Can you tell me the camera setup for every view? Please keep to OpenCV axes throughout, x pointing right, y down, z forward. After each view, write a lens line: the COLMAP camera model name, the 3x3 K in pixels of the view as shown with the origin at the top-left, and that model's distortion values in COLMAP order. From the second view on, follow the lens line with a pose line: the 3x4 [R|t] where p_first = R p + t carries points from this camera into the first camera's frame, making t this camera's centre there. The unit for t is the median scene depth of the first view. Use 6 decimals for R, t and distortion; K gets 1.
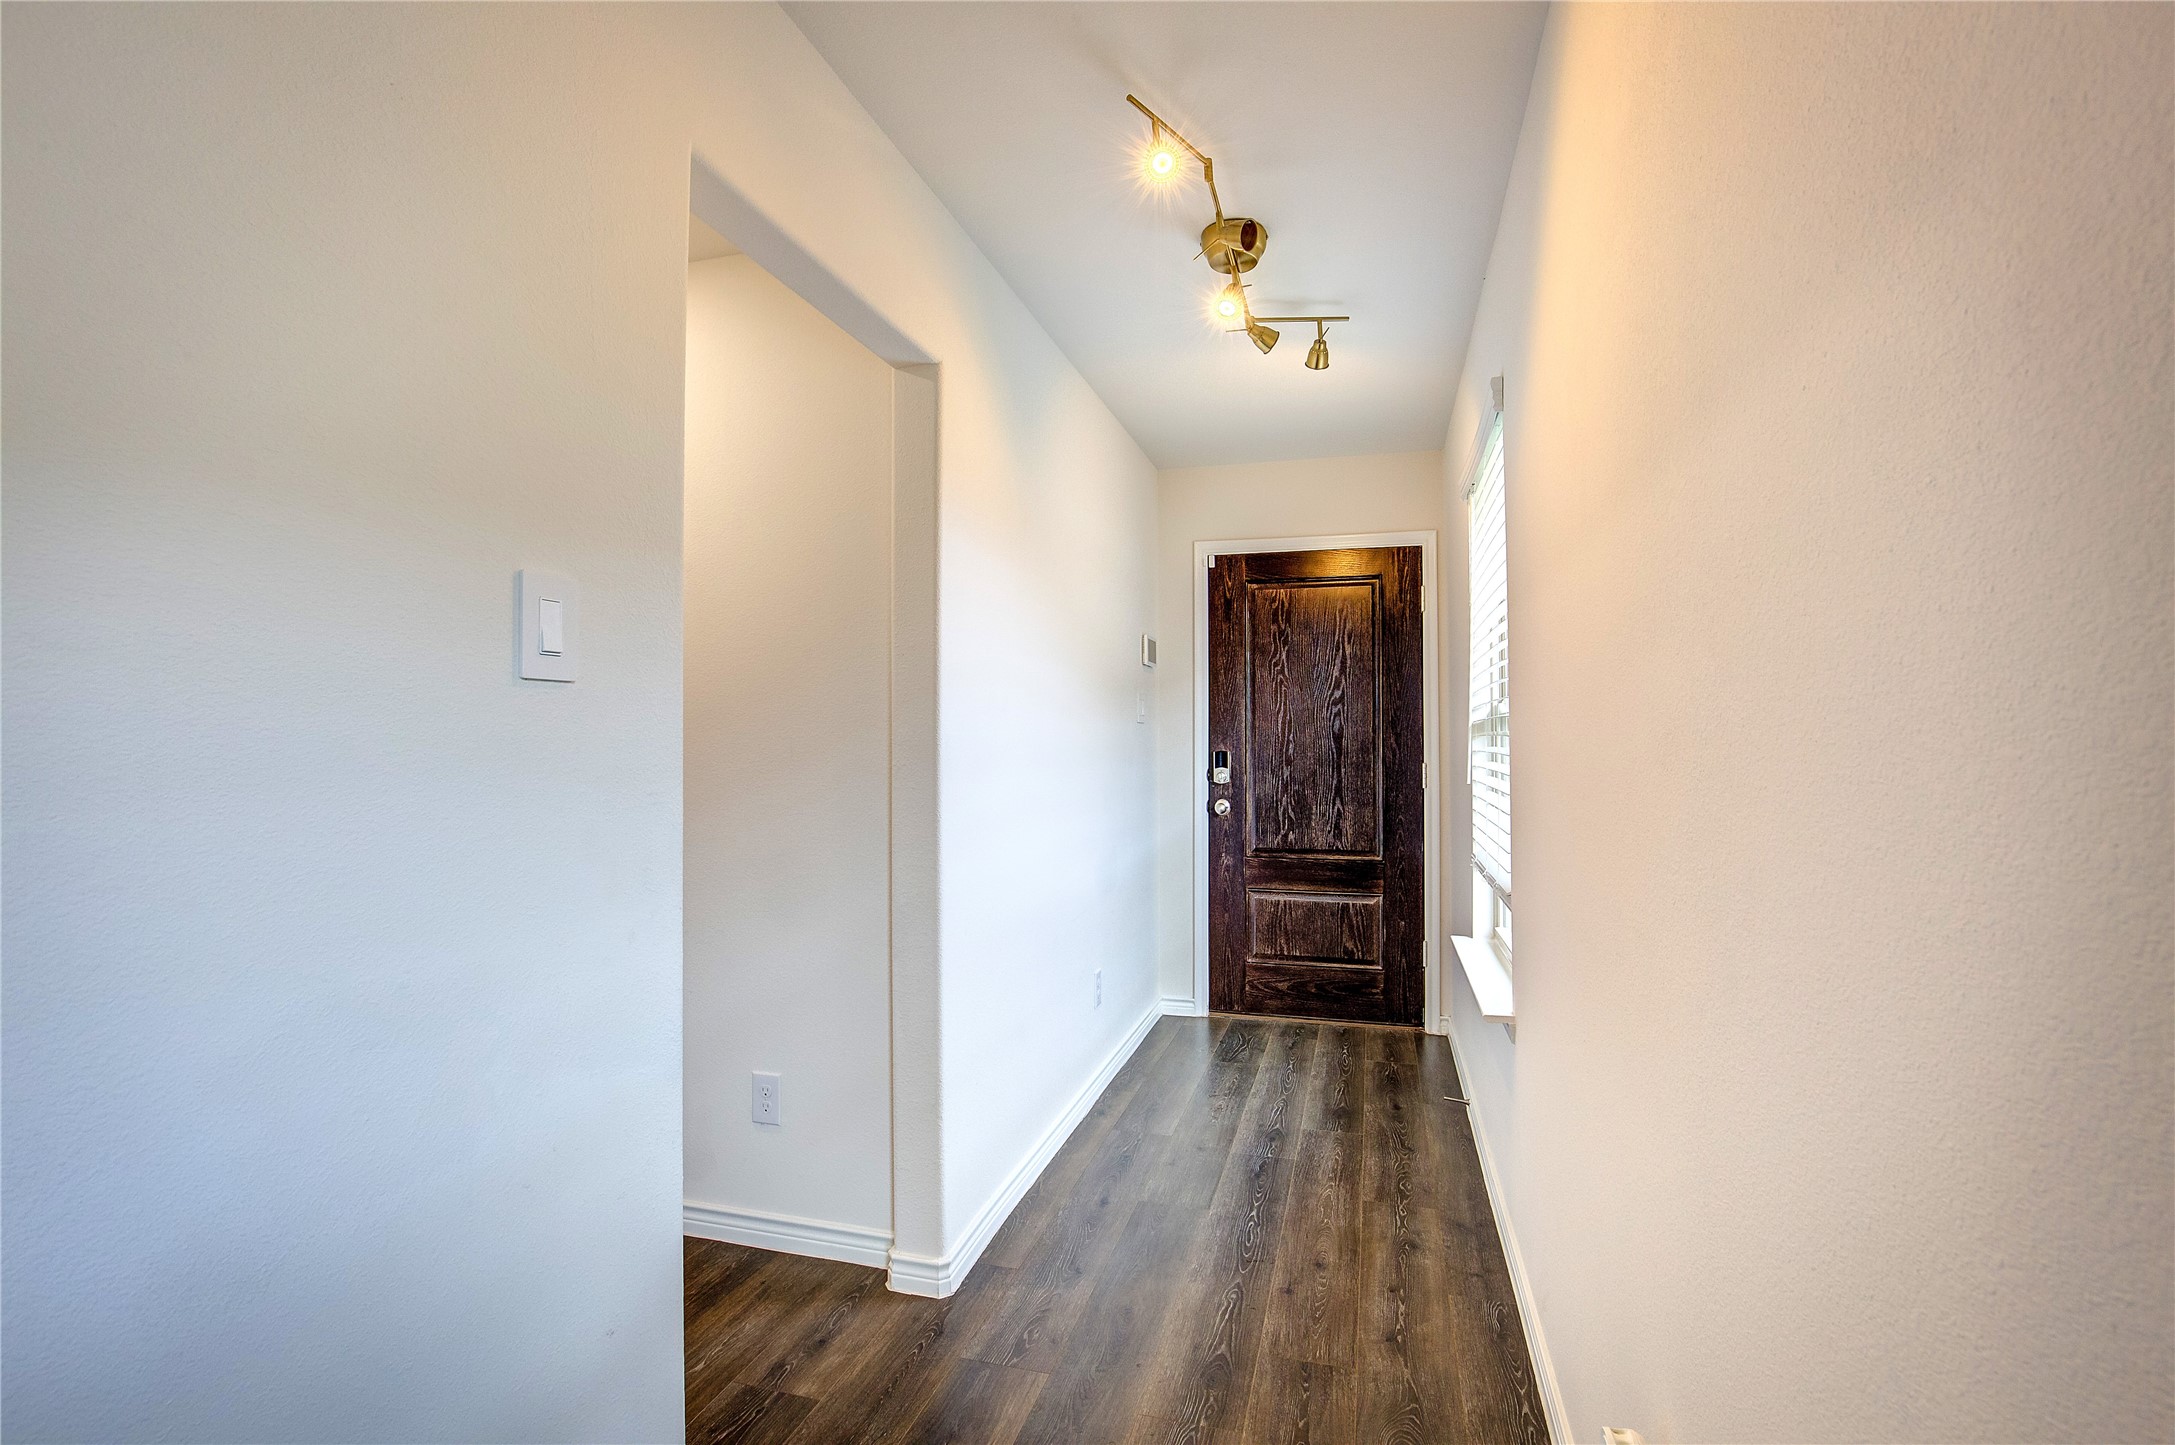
lens RADIAL K [[995.5, 0, 1091.6], [0, 995.5, 716.0], [0, 0, 1]] dist [-0.035771, 0.007606]
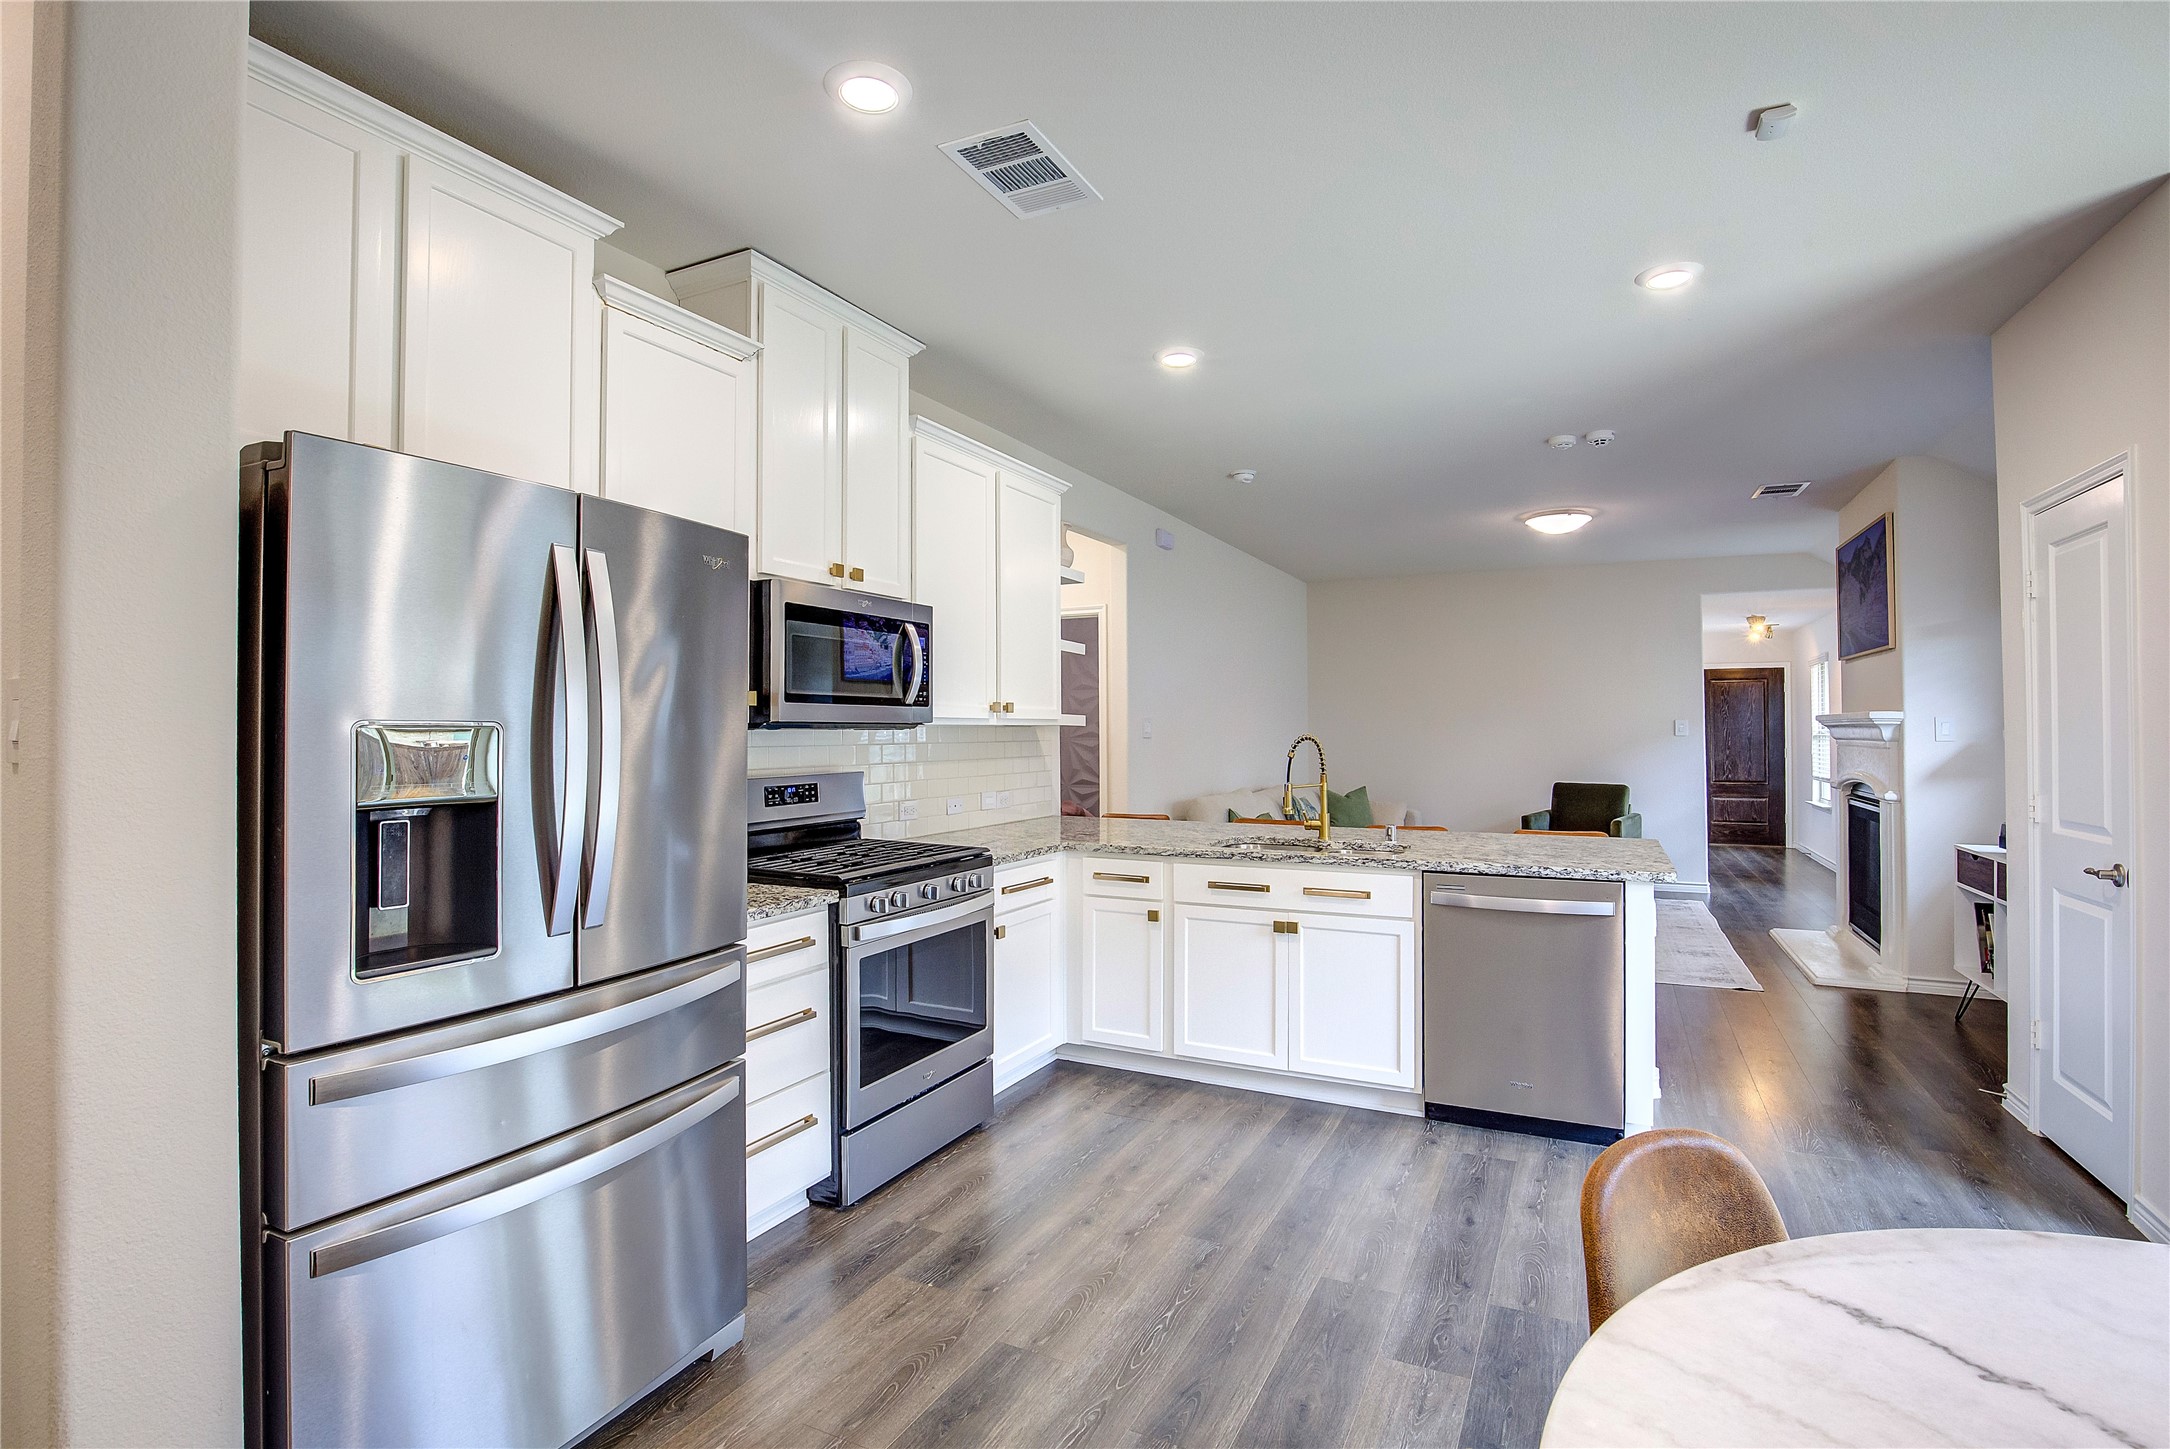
lens RADIAL K [[1028.1, 0, 1086.2], [0, 1028.1, 720.2], [0, 0, 1]] dist [-0.030522, 0.000179]
pose [[0.983196, -0.004541, -0.182497, -0.996803], [0.007011, 0.999892, 0.012893, -0.075058], [0.182419, -0.013956, 0.983122, -1.987882]]
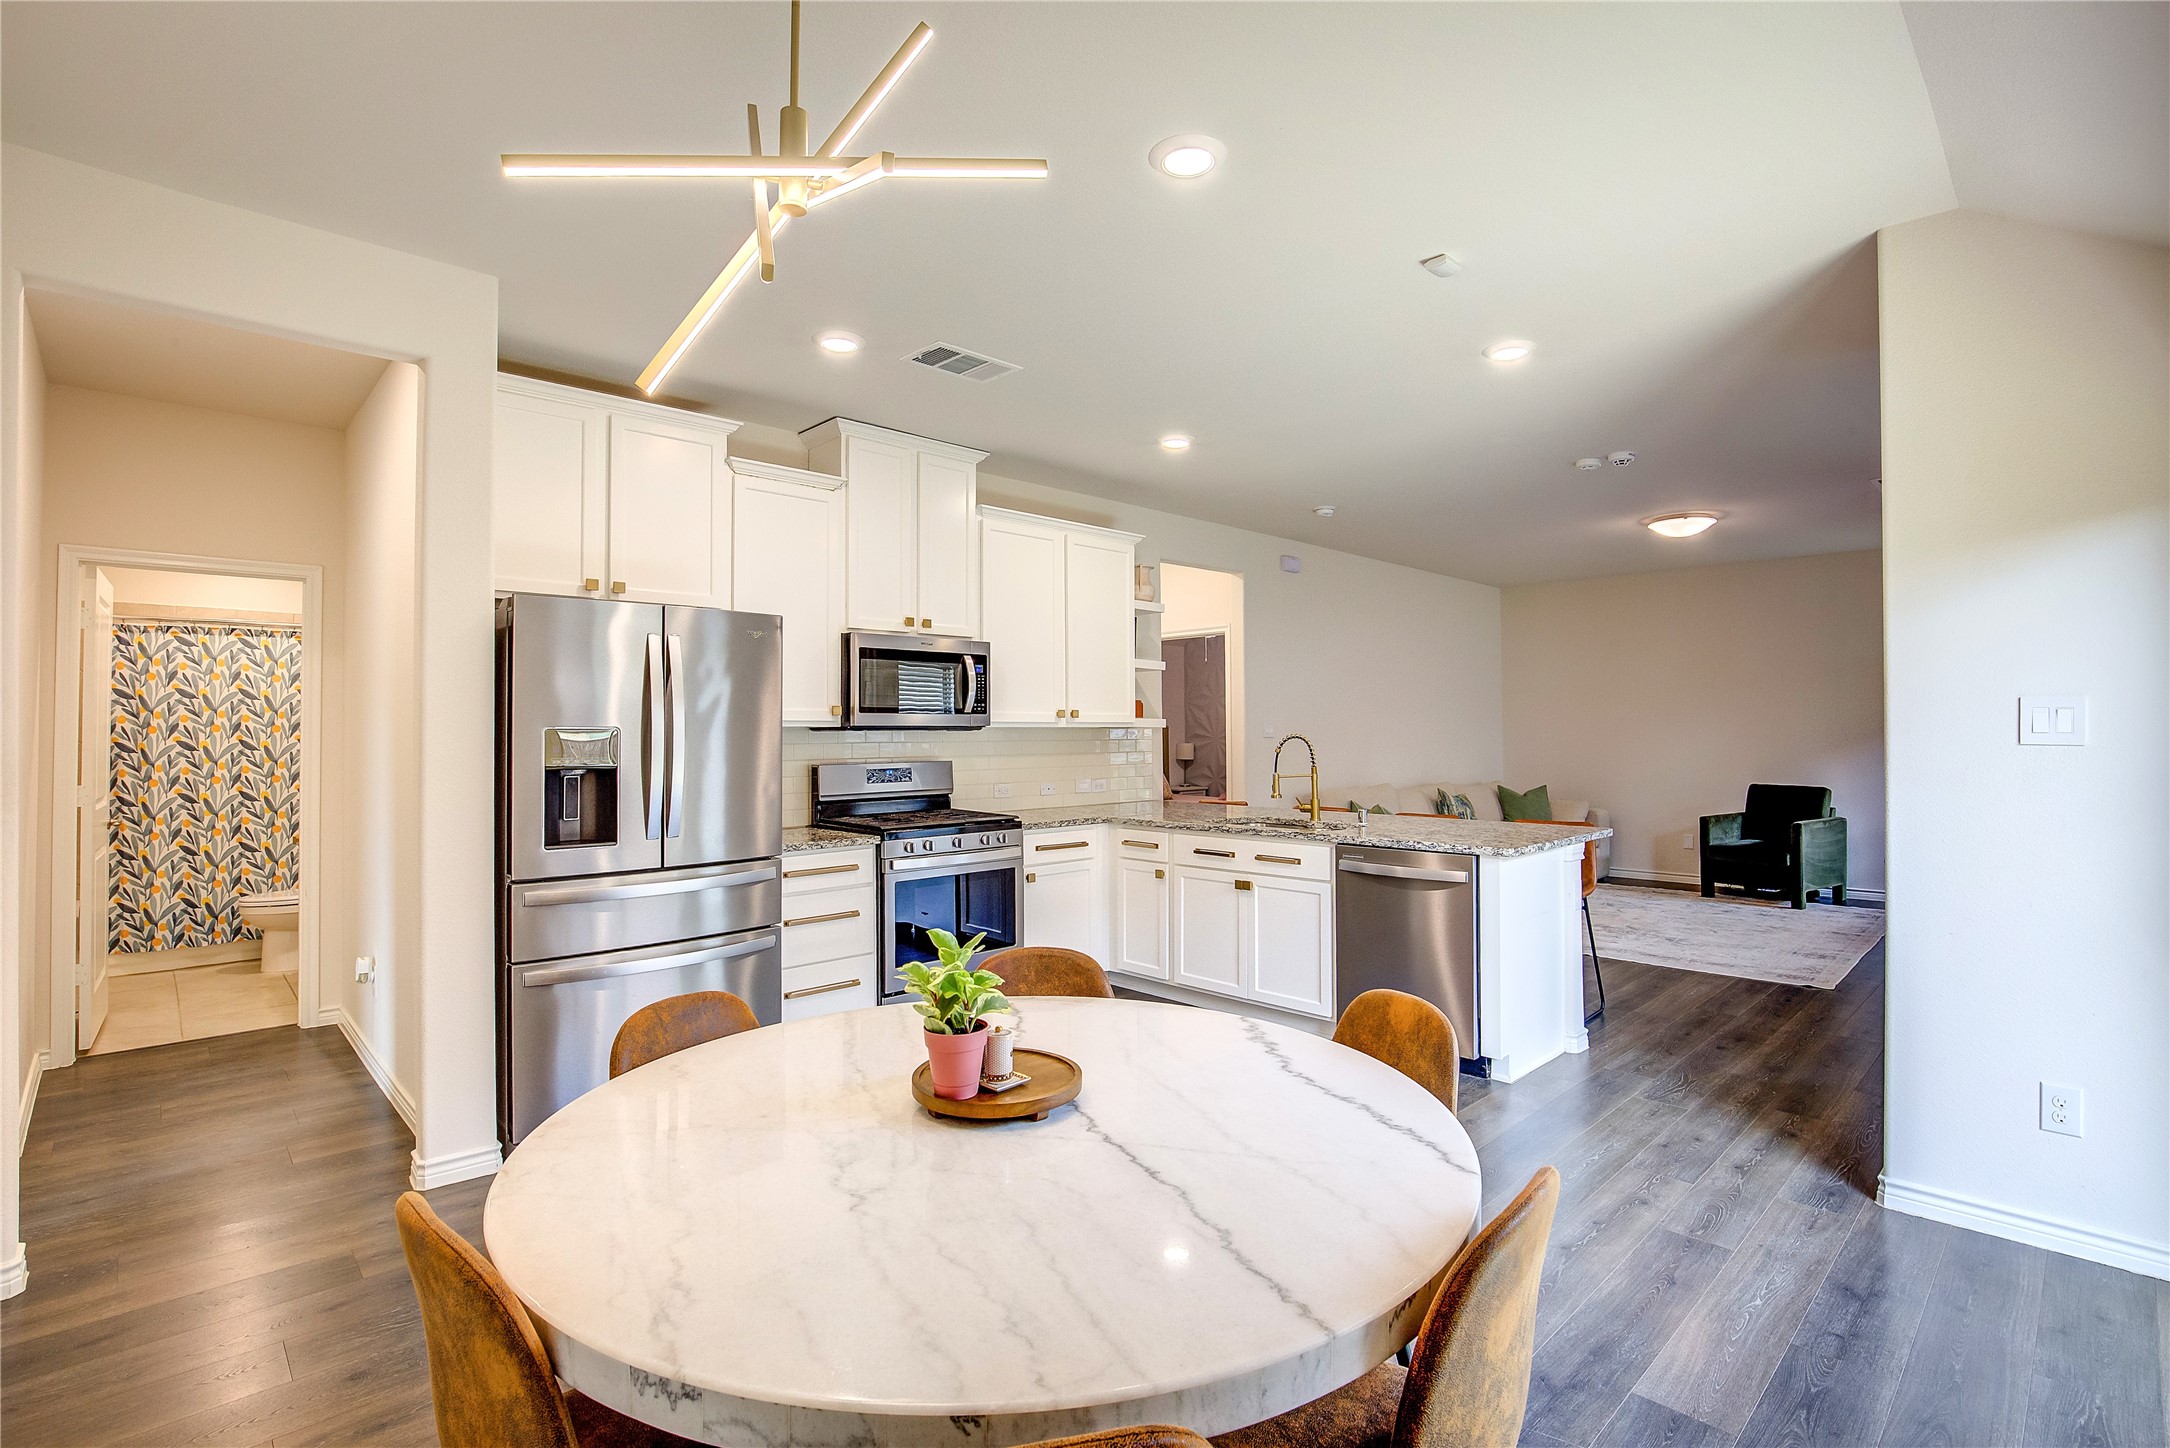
lens RADIAL K [[1003.6, 0, 1085.0], [0, 1003.6, 724.0], [0, 0, 1]] dist [-0.037470, 0.008714]
pose [[0.865932, -0.008119, -0.500096, -0.612264], [0.015914, 0.999809, 0.011324, -0.076251], [0.499908, -0.017764, 0.865896, -2.118247]]
